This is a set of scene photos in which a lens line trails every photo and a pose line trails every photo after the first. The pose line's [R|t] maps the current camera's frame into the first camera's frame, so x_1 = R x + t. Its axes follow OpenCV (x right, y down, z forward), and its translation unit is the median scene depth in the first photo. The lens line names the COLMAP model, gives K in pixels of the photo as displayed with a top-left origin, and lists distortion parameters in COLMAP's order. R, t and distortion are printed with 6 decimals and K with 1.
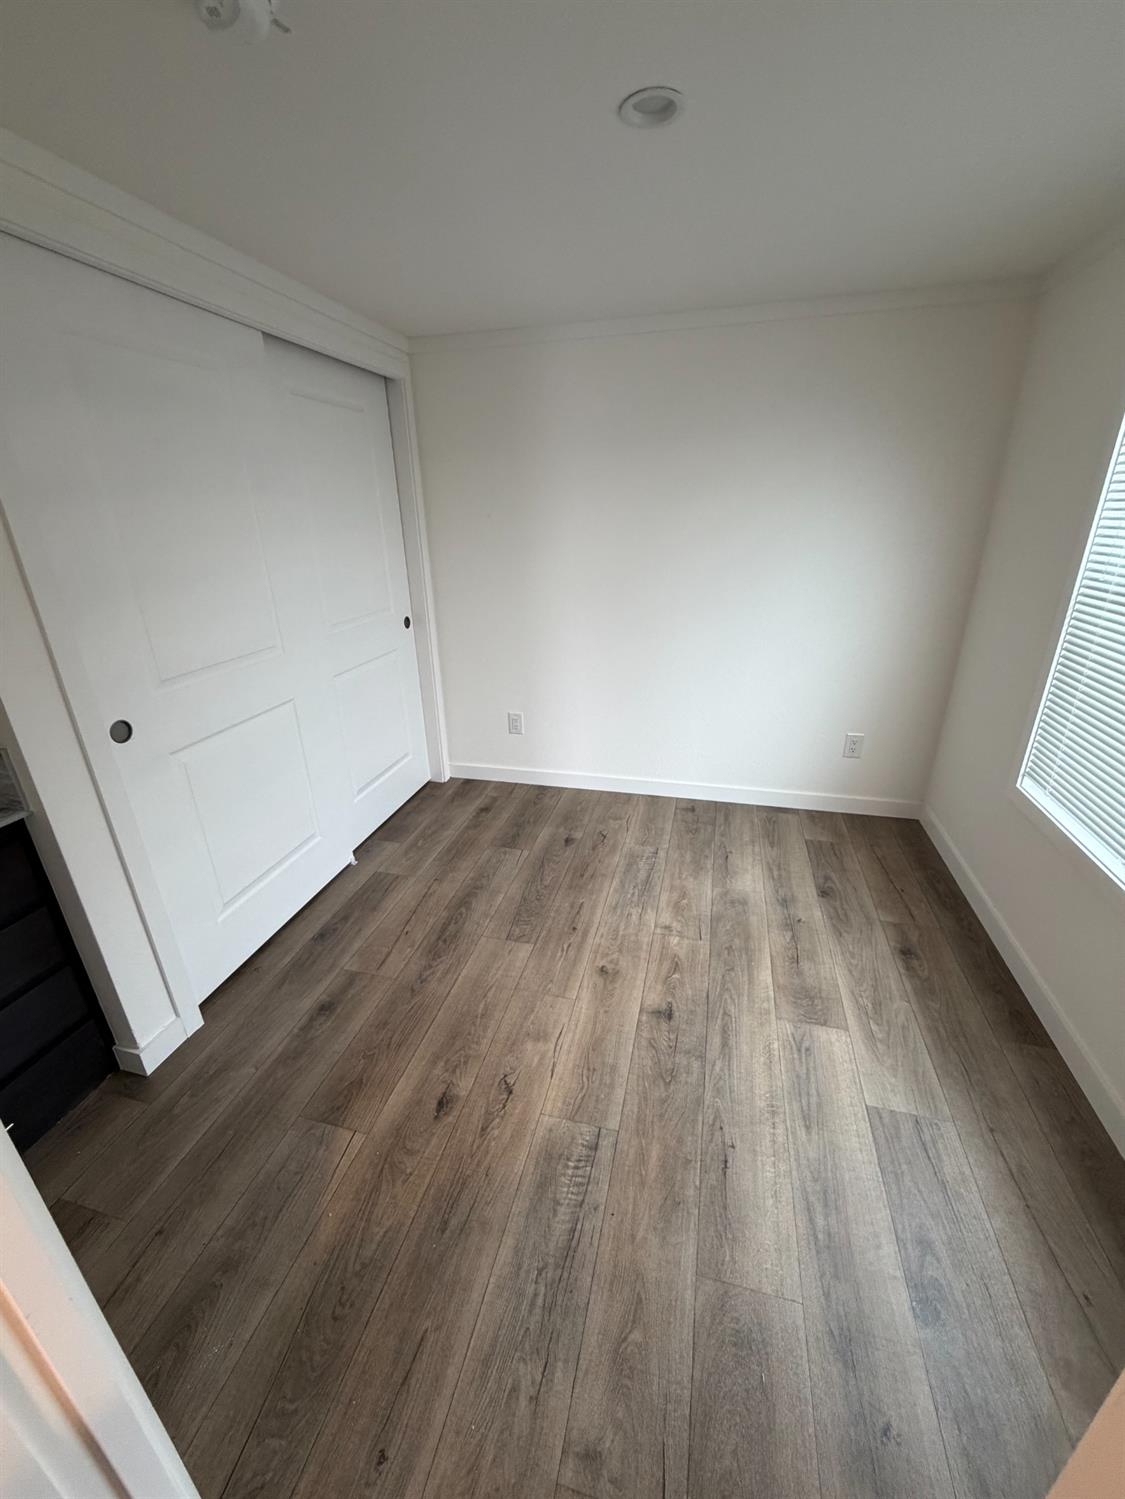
lens RADIAL K [[594.3, 0, 564.5], [0, 594.3, 743.7], [0, 0, 1]] dist [-0.001772, 0.002519]
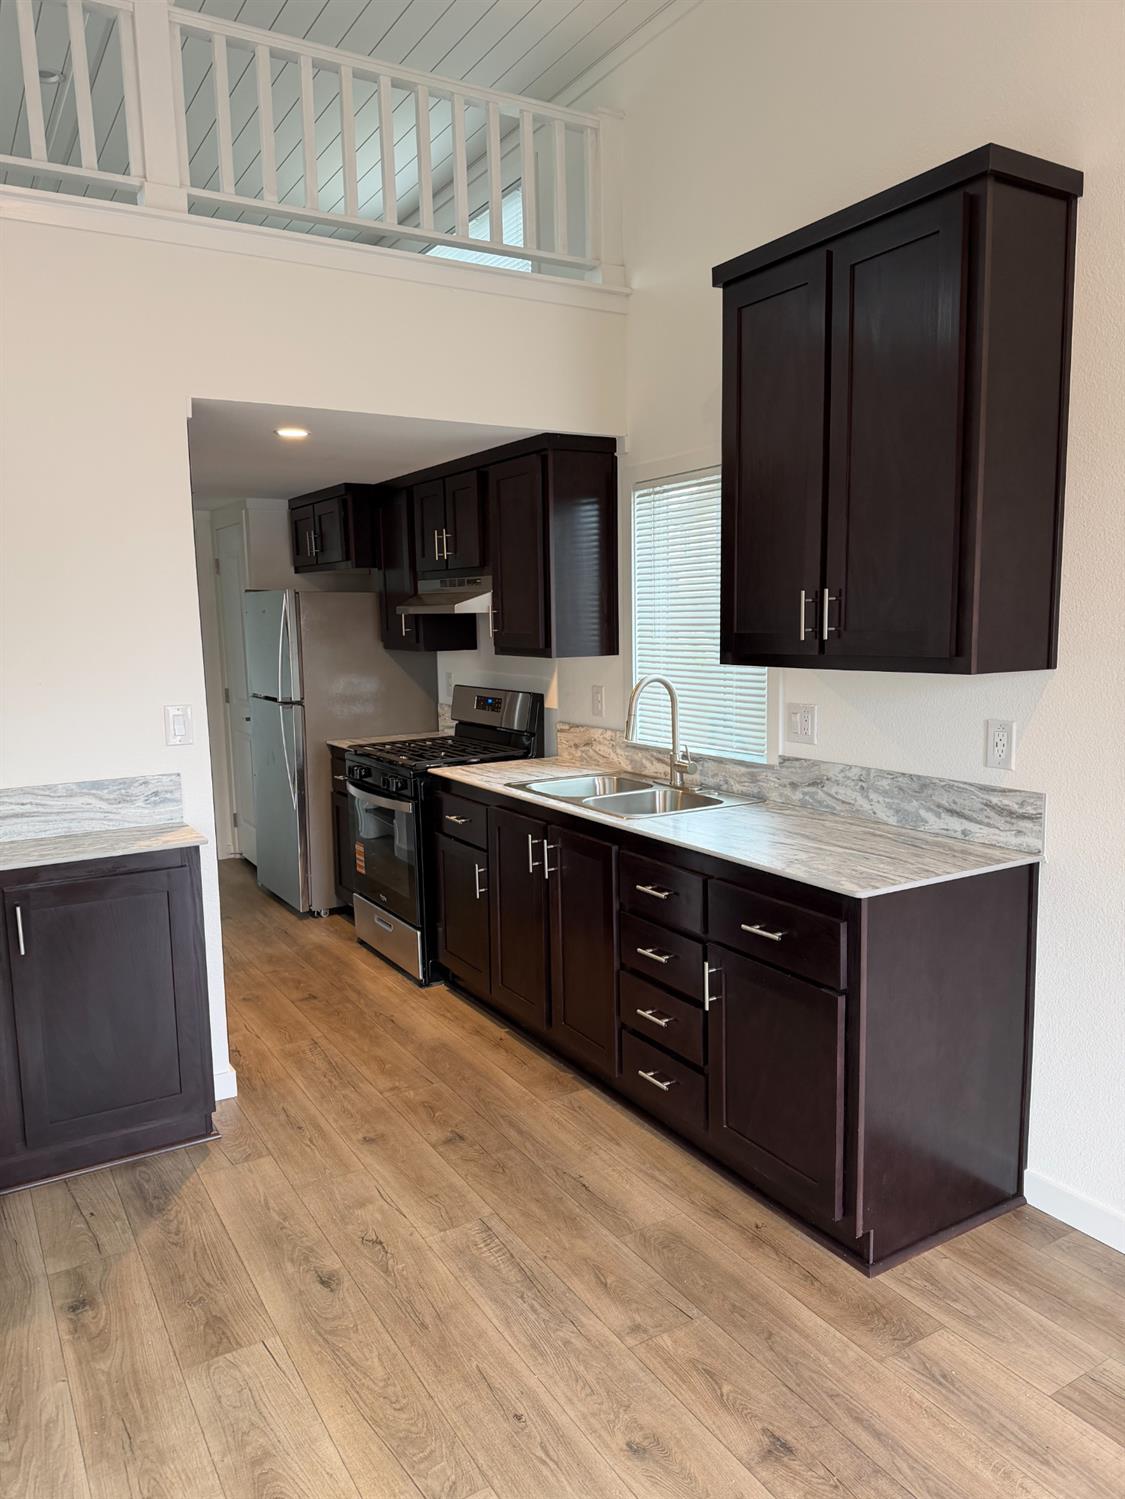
lens RADIAL K [[1046.5, 0, 553.6], [0, 1046.5, 748.8], [0, 0, 1]] dist [0.041875, -0.048752]
pose [[0.703636, -0.084276, 0.705545, -0.667717], [0.266429, 0.951791, -0.152019, -0.111965], [-0.658719, 0.294944, 0.692168, 0.204821]]
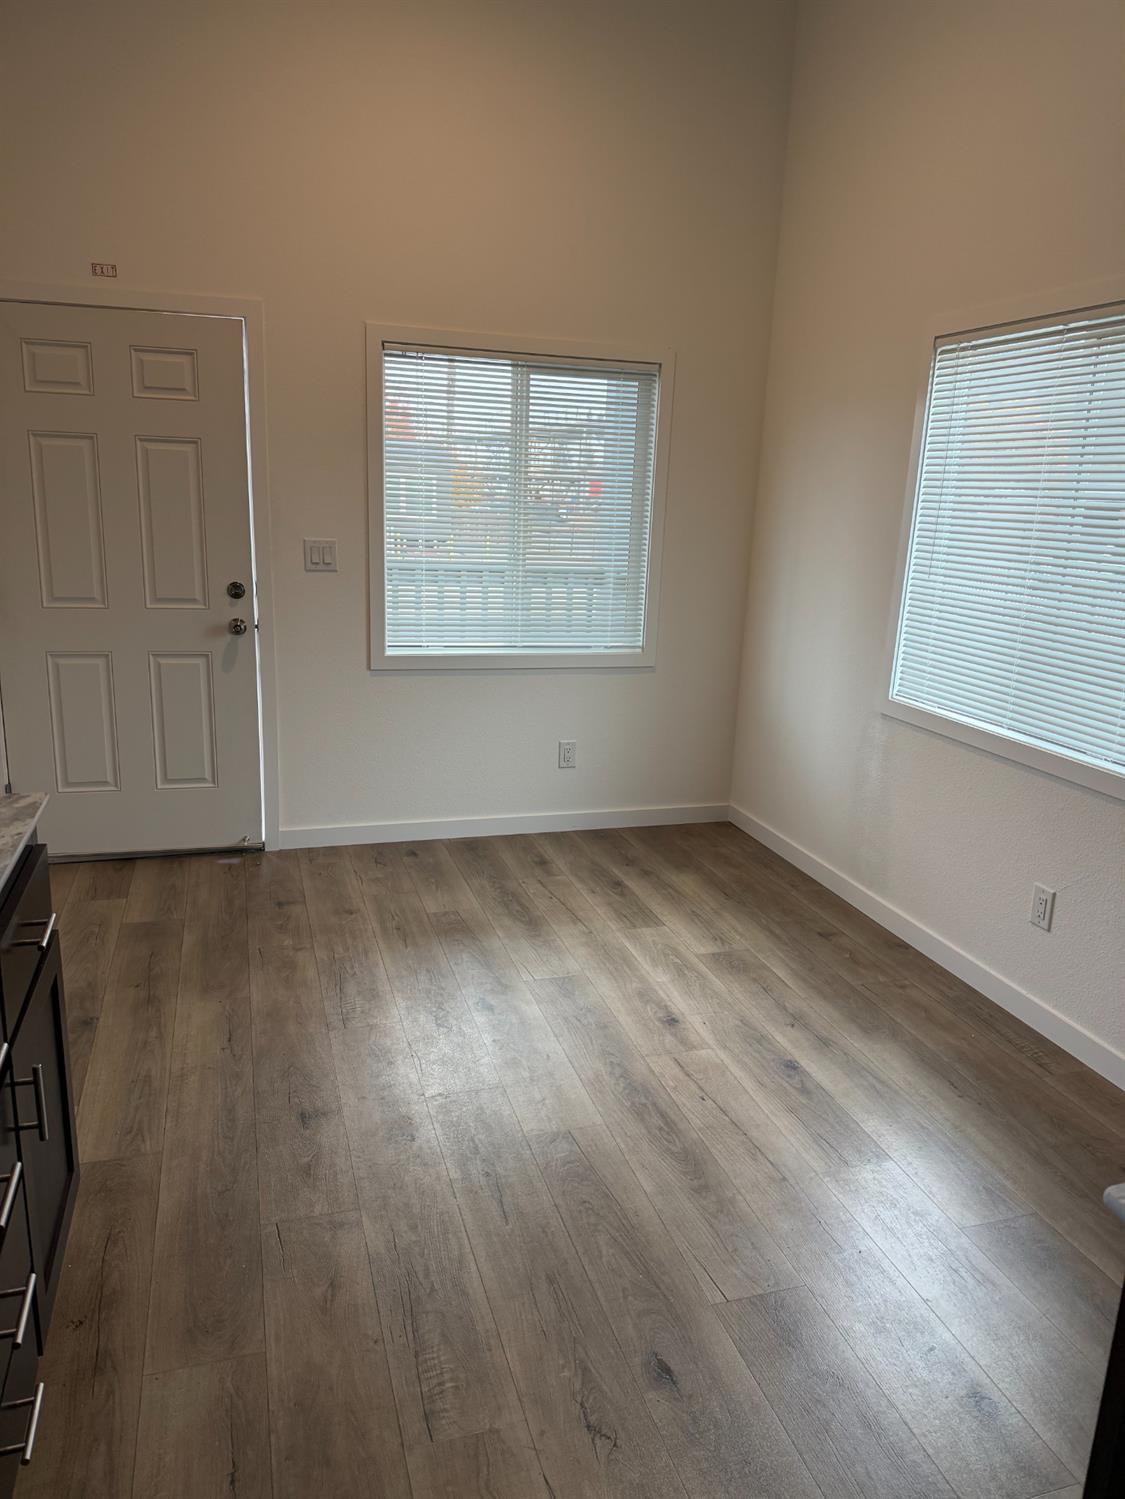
lens RADIAL K [[1046.5, 0, 565.1], [0, 1046.5, 748.8], [0, 0, 1]] dist [0.041875, -0.048752]
pose [[-0.850235, 0.118615, -0.512866, 0.530685], [-0.209947, 0.817031, 0.537013, -0.752853], [0.482725, 0.564262, -0.669765, 1.796706]]
